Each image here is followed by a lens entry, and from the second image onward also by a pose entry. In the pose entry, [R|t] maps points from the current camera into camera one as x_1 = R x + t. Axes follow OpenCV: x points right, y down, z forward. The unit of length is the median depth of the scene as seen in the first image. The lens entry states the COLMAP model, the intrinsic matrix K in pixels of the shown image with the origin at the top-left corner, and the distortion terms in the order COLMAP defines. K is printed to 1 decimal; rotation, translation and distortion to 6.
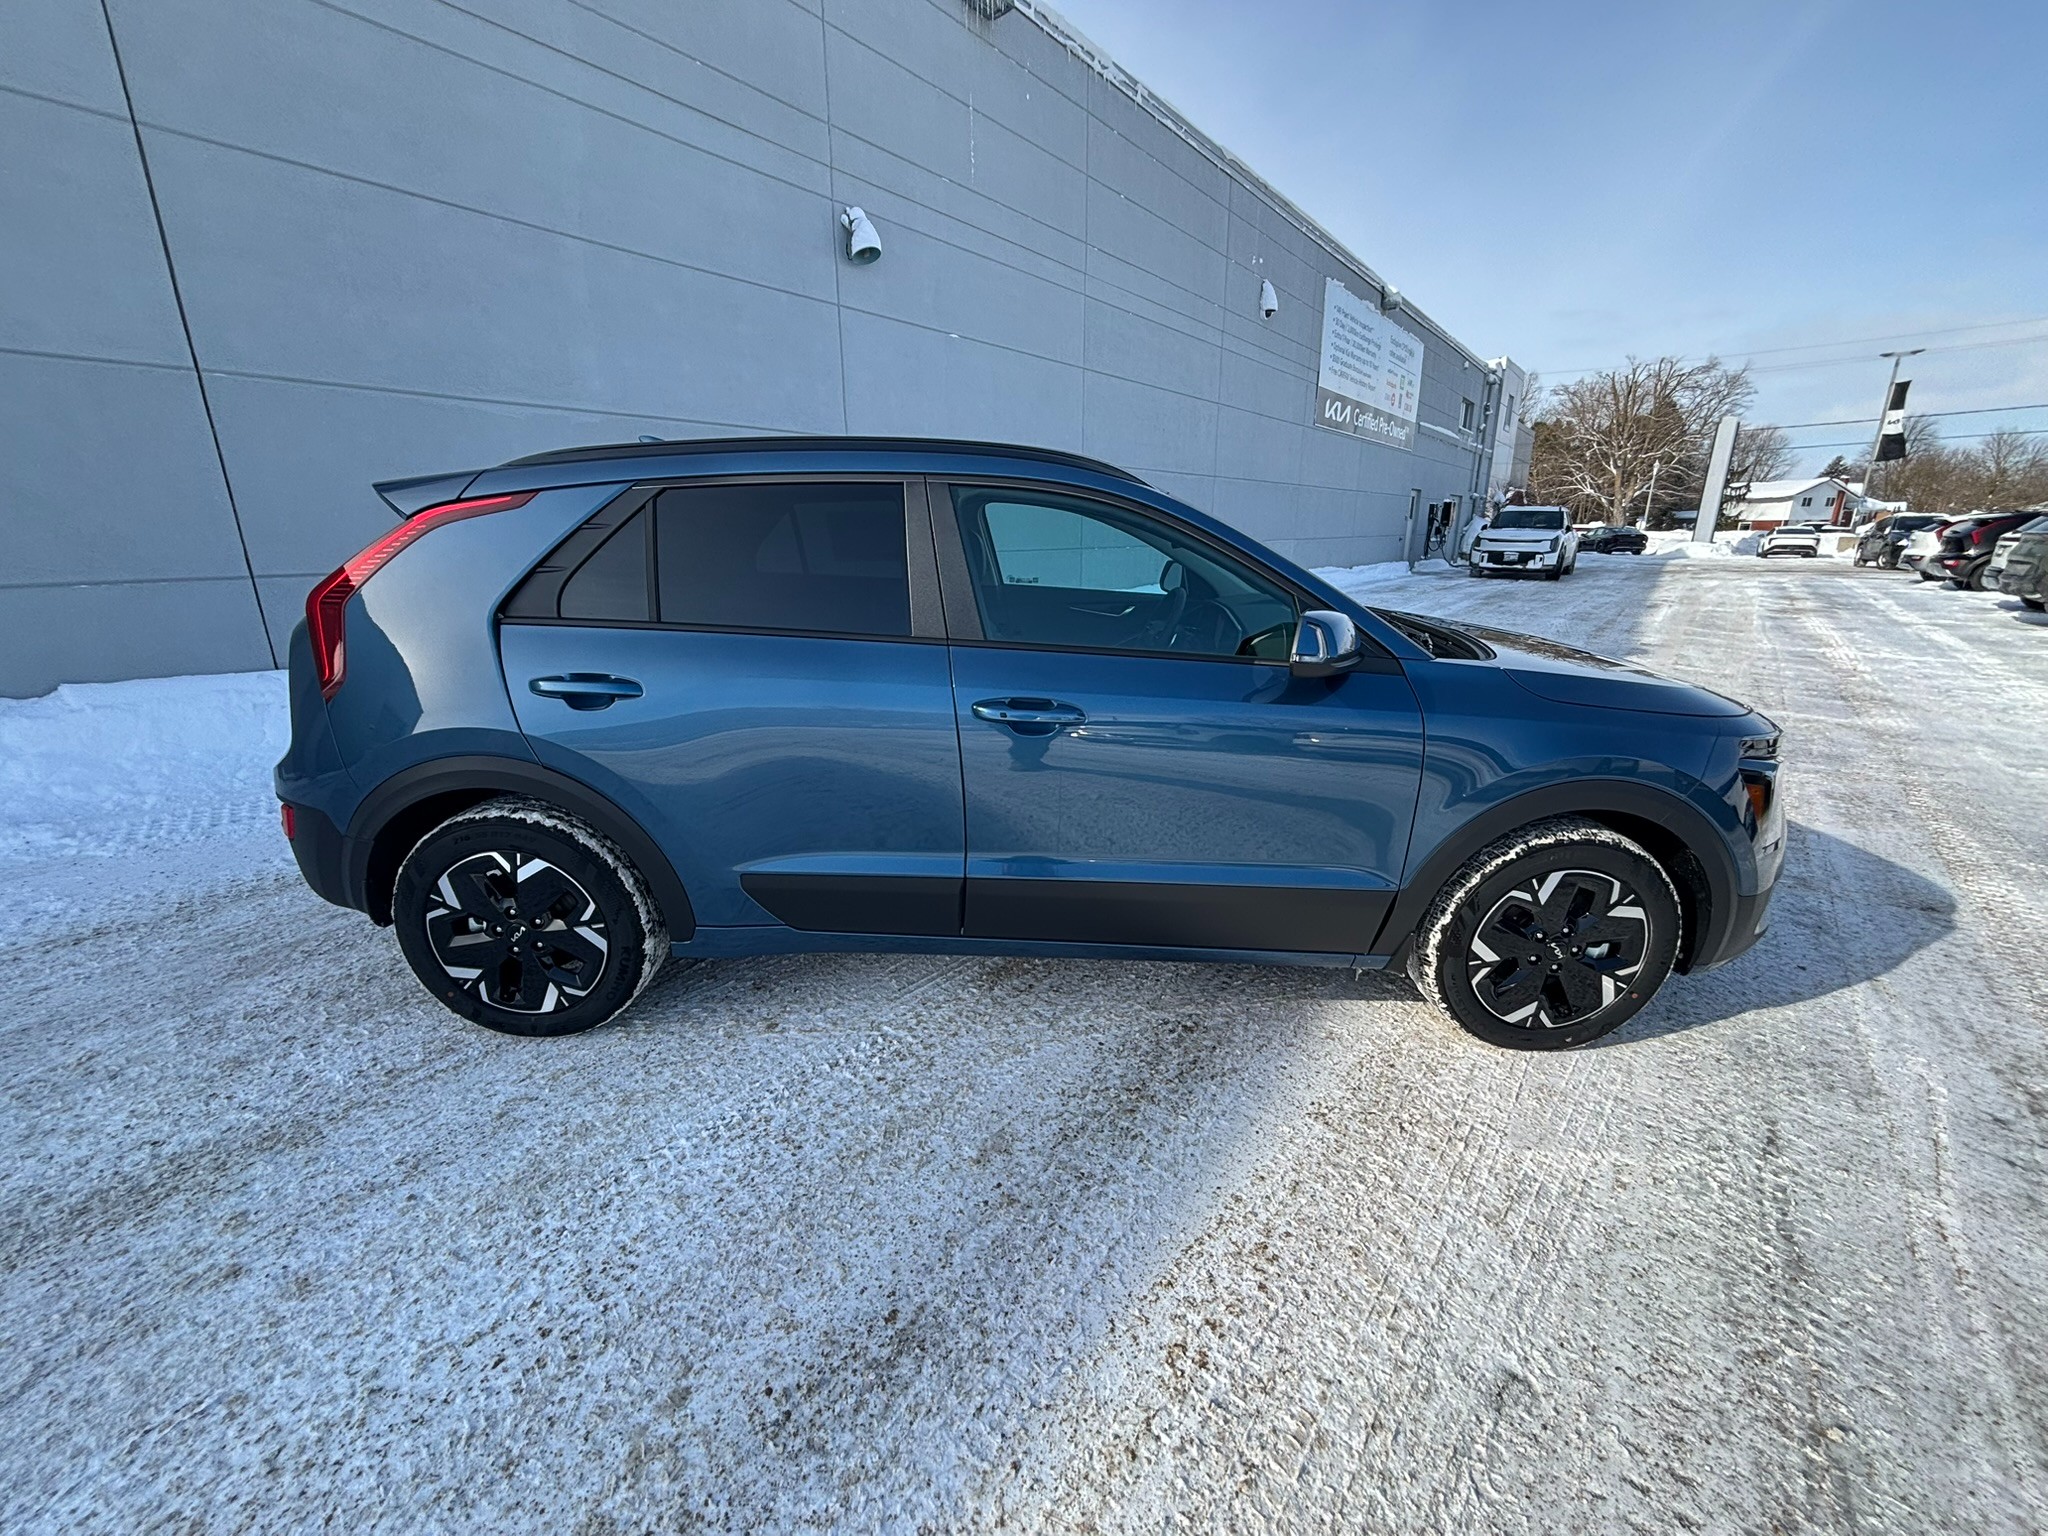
lens RADIAL K [[821.2, 0, 1020.5], [0, 821.2, 774.6], [0, 0, 1]] dist [0.000410, -0.000504]
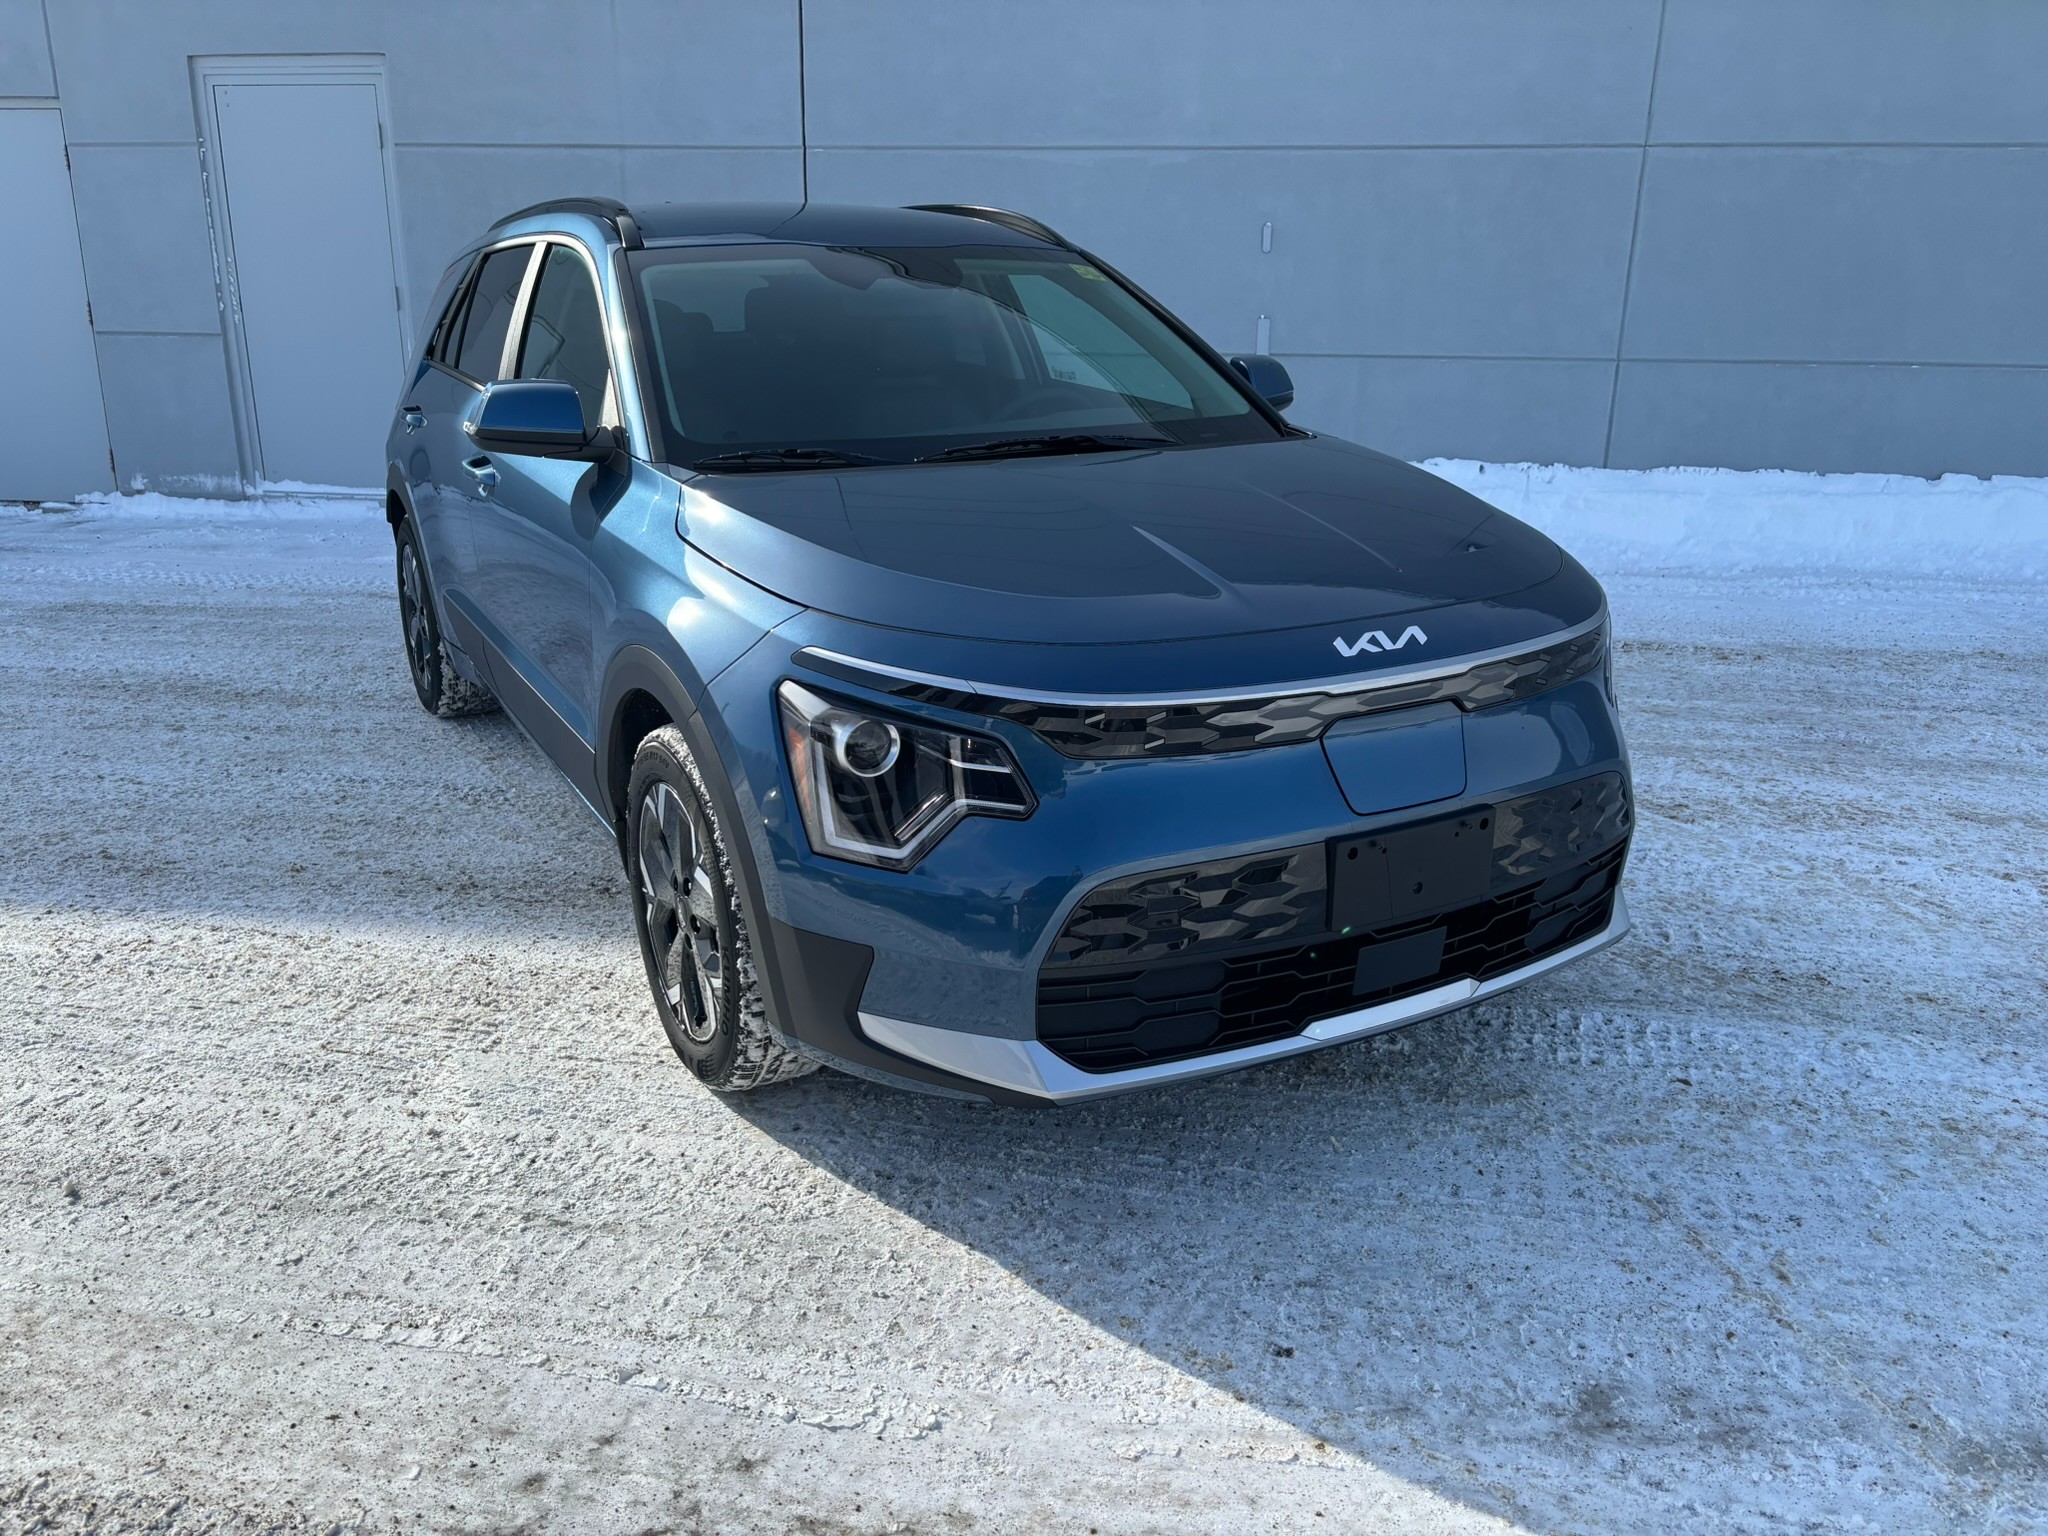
lens RADIAL K [[1543.6, 0, 1025.6], [0, 1543.6, 755.9], [0, 0, 1]] dist [0.058370, -0.066416]
pose [[0.494594, 0.247627, -0.833101, 1.780458], [-0.270350, 0.954833, 0.123309, -0.135096], [0.826007, 0.164241, 0.539200, 0.512597]]
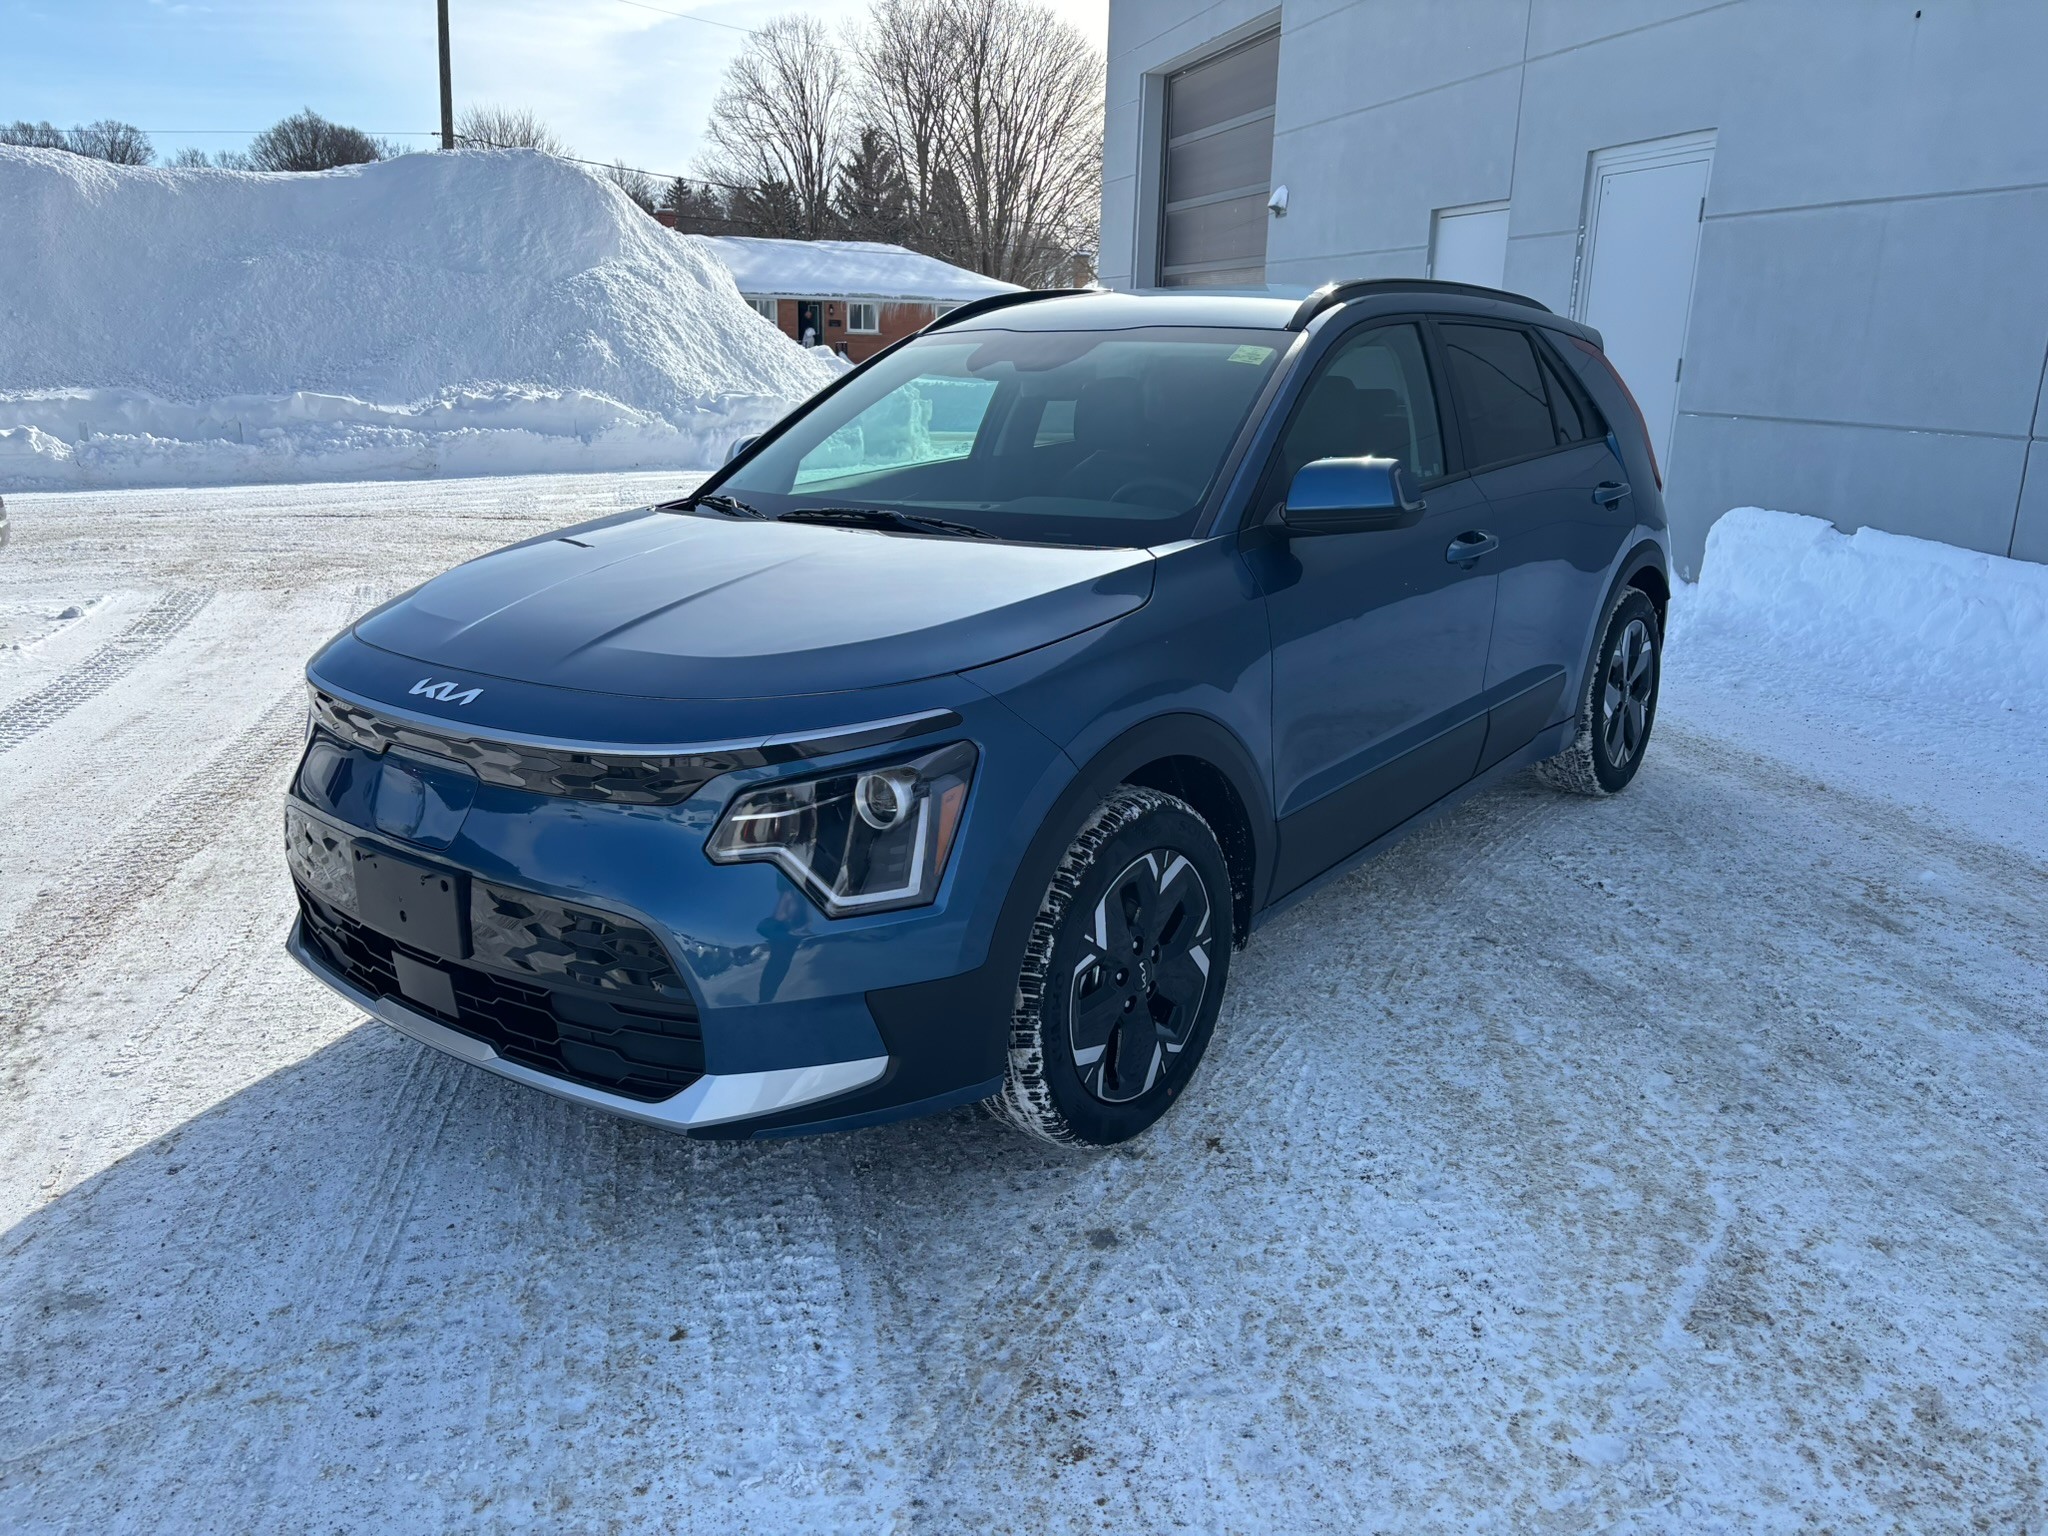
lens RADIAL K [[1543.6, 0, 1025.6], [0, 1543.6, 755.9], [0, 0, 1]] dist [0.058370, -0.066416]
pose [[-0.611729, 0.195133, -0.766623, 1.633077], [-0.252006, 0.870541, 0.422672, -0.713019], [0.749854, 0.451755, -0.483360, 2.205644]]
